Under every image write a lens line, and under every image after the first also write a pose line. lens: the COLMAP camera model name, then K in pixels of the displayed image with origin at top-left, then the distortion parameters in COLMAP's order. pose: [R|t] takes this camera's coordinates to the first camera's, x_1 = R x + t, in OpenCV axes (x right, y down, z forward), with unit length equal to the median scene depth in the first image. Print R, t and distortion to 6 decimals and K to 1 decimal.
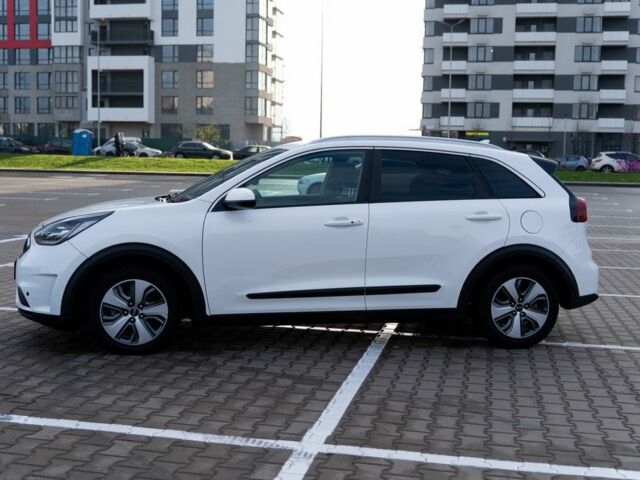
lens RADIAL K [[985.7, 0, 320.0], [0, 985.7, 240.0], [0, 0, 1]] dist [-0.023213, -0.000159]
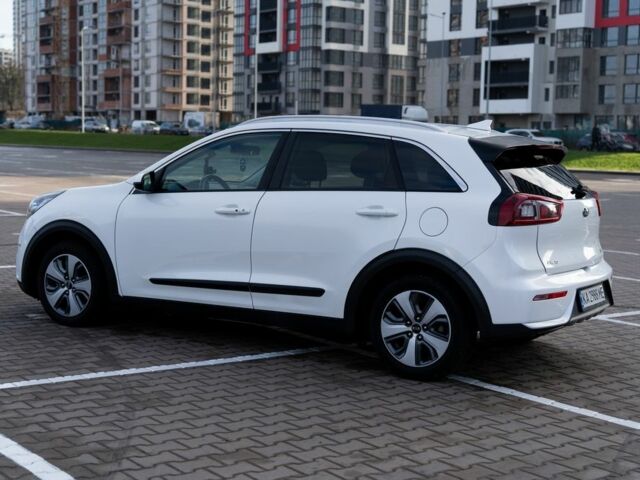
lens RADIAL K [[985.7, 0, 320.0], [0, 985.7, 240.0], [0, 0, 1]] dist [-0.023213, -0.000159]
pose [[0.756179, 0.062876, -0.651337, 0.662476], [-0.063633, 0.997721, 0.022438, -0.015658], [0.651263, 0.024480, 0.758457, 0.346106]]
